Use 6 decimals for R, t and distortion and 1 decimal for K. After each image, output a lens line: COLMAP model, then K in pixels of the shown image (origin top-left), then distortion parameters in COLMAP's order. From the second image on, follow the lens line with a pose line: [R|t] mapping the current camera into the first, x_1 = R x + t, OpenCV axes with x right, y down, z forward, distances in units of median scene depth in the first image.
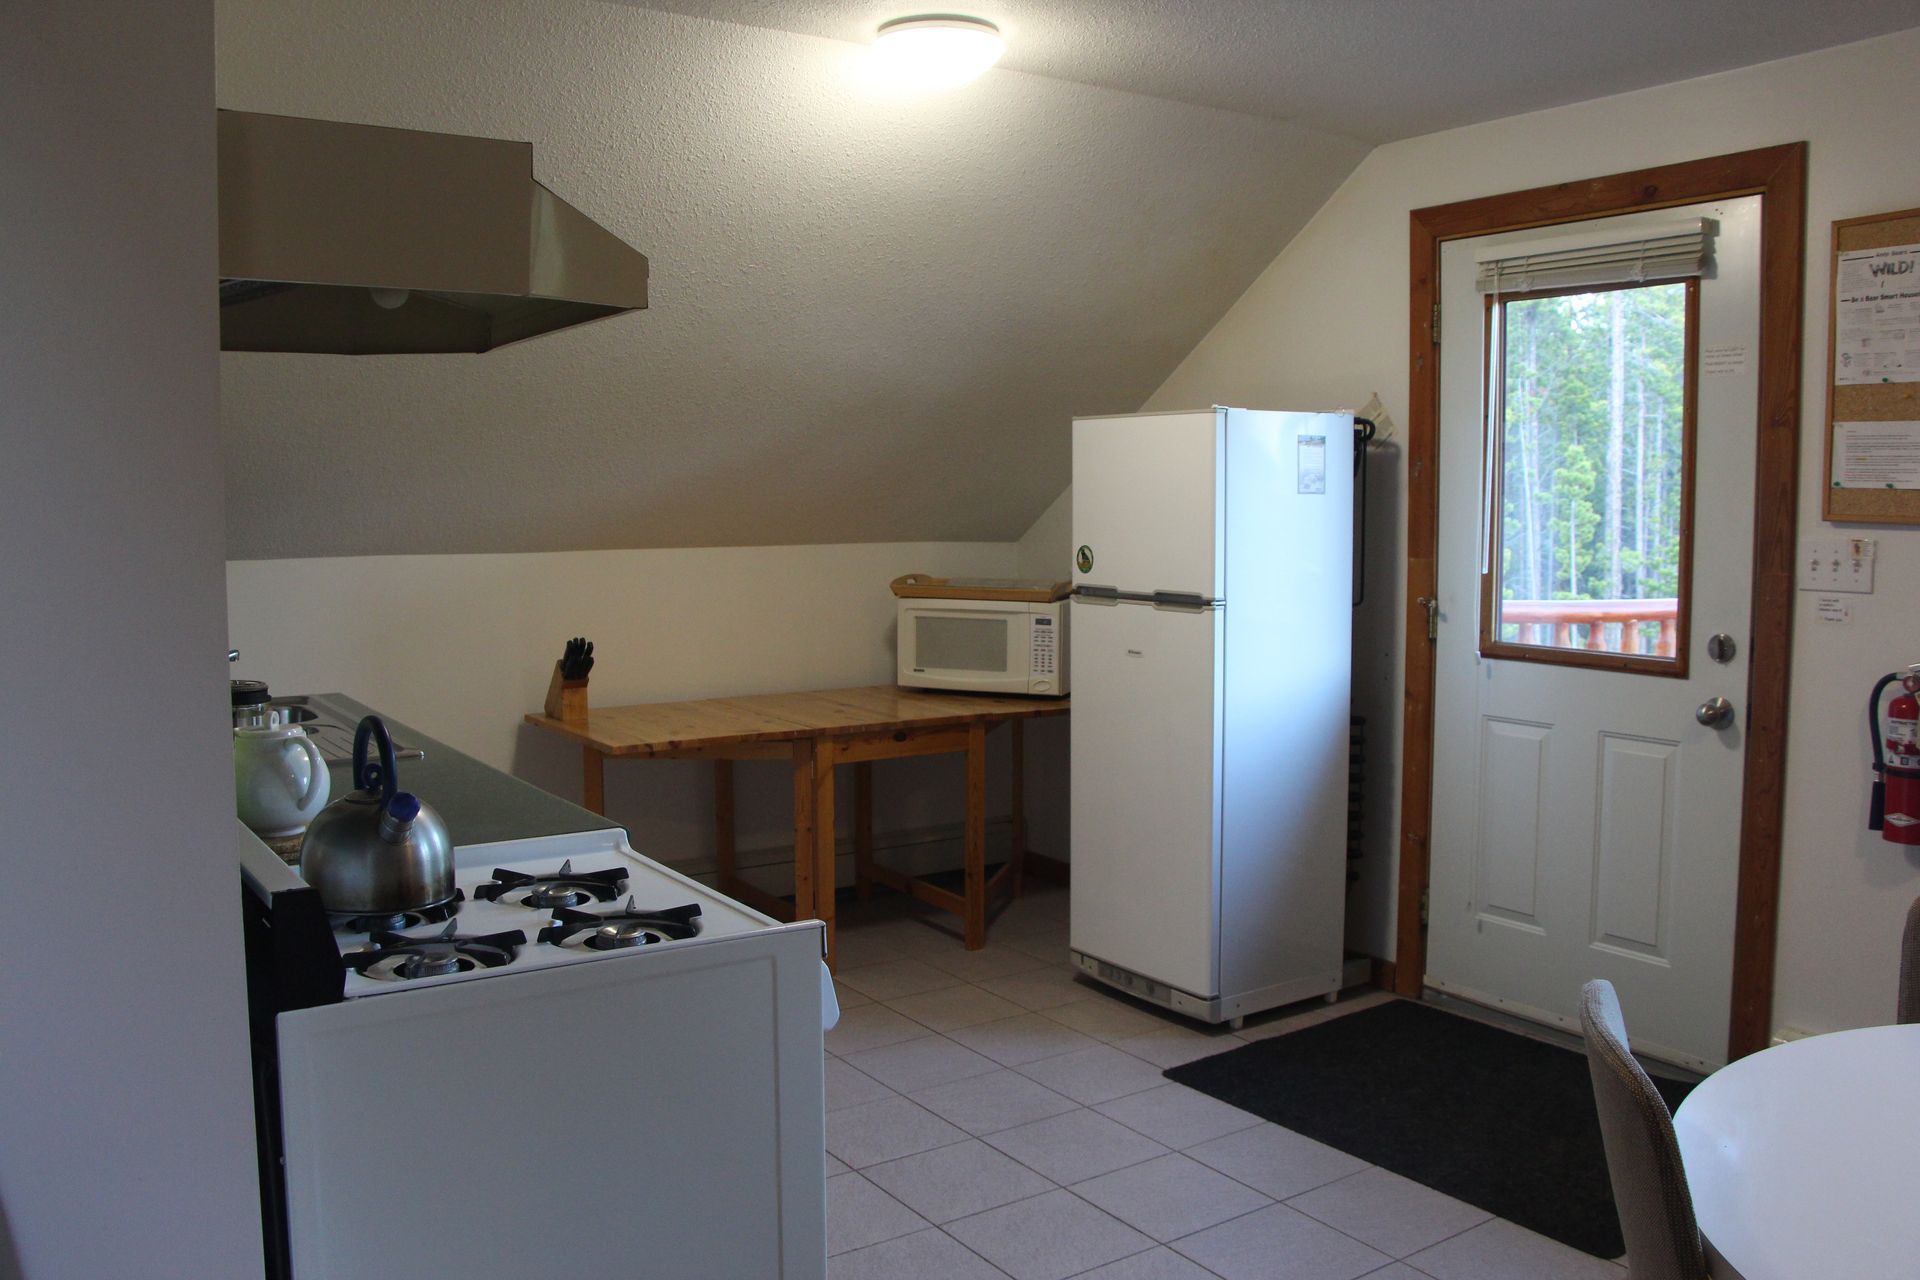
lens RADIAL K [[1583.7, 0, 960.0], [0, 1583.7, 640.0], [0, 0, 1]] dist [-0.003207, 0.001674]
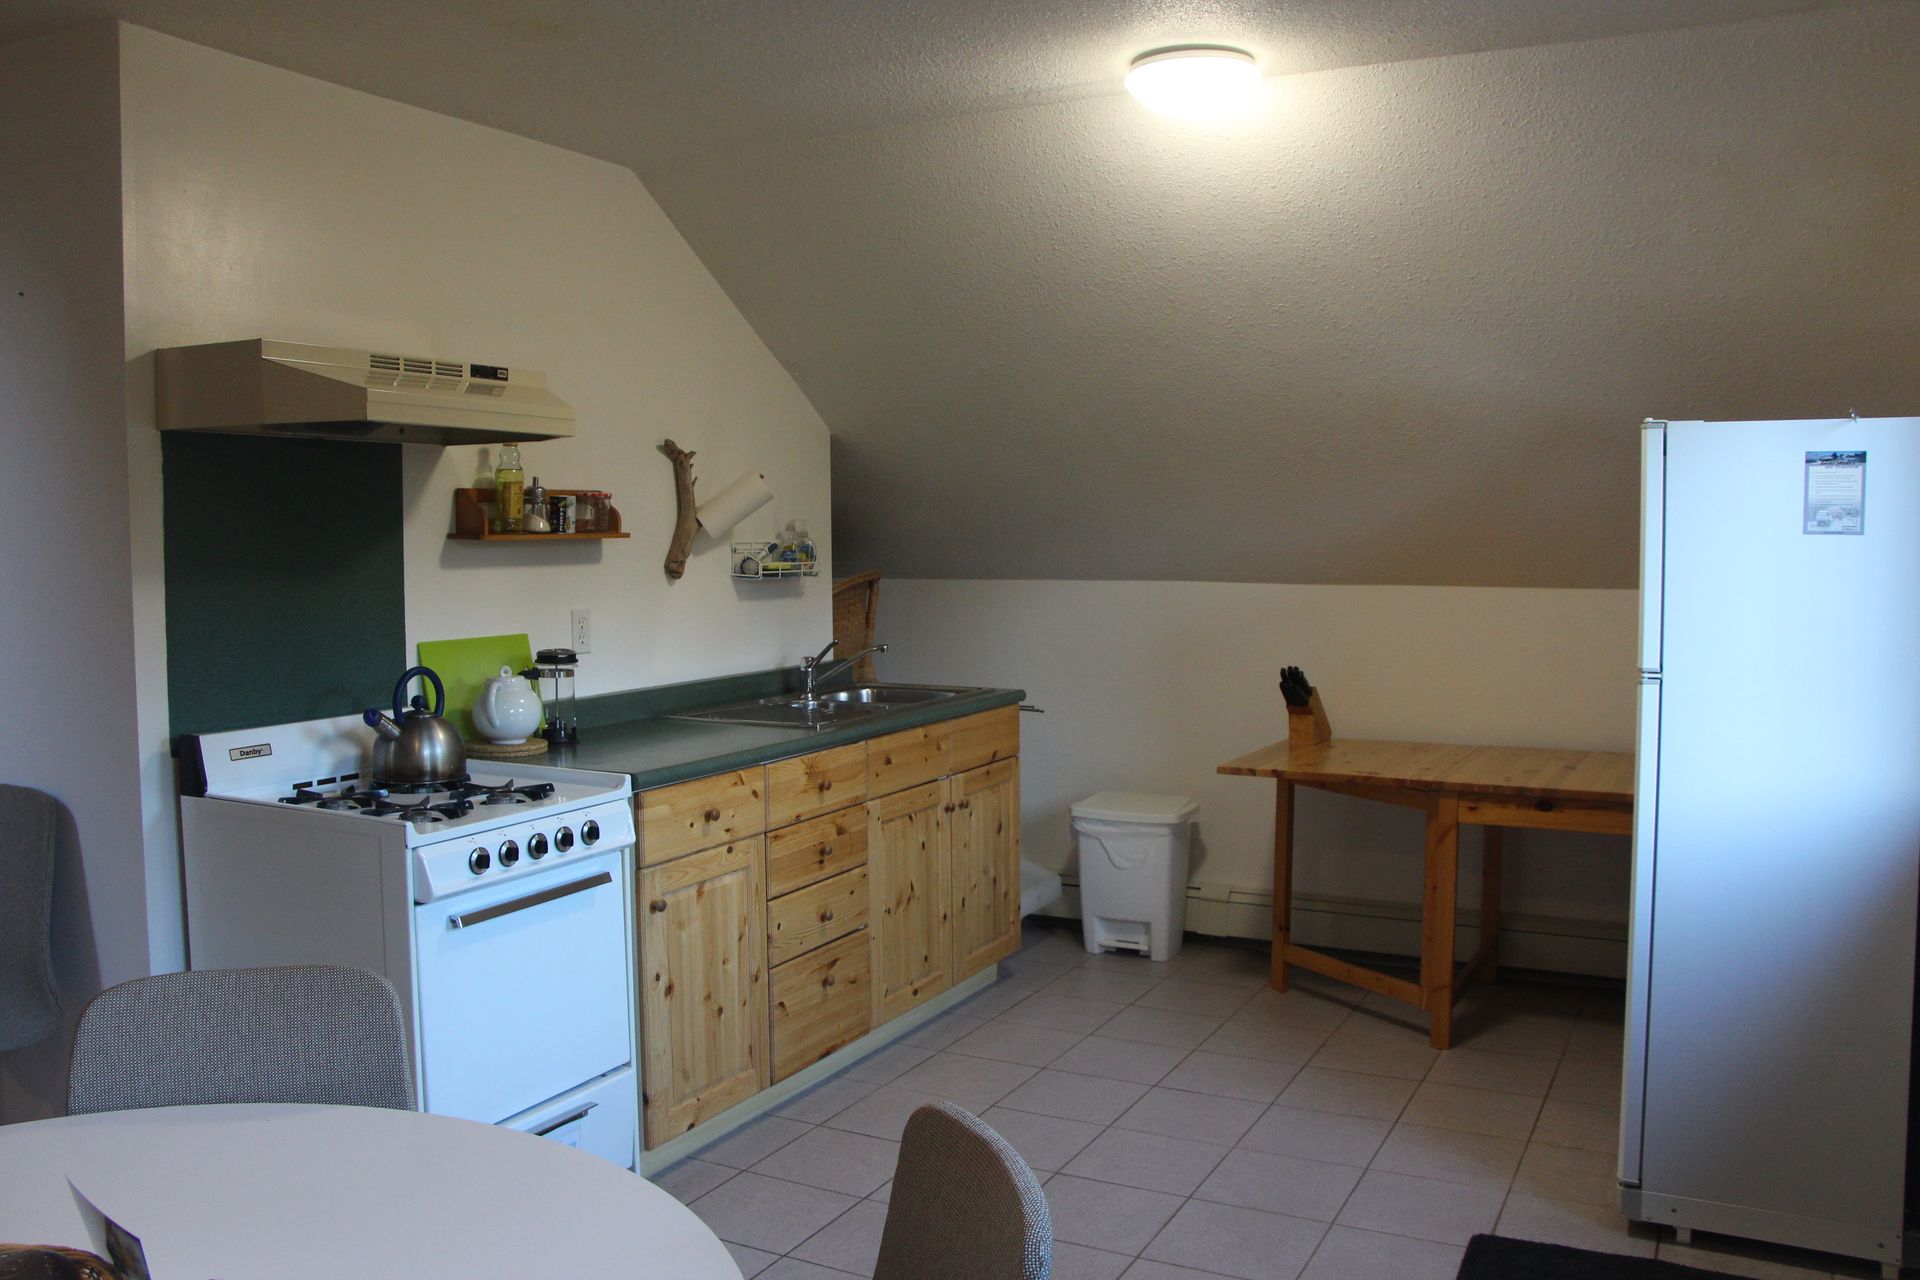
lens RADIAL K [[1642.8, 0, 960.0], [0, 1642.8, 640.0], [0, 0, 1]] dist [-0.083455, 0.012381]
pose [[0.484015, 0.062276, -0.872841, 0.661520], [-0.078511, 0.996532, 0.027565, -0.034540], [0.871531, 0.055186, 0.487226, 0.317786]]
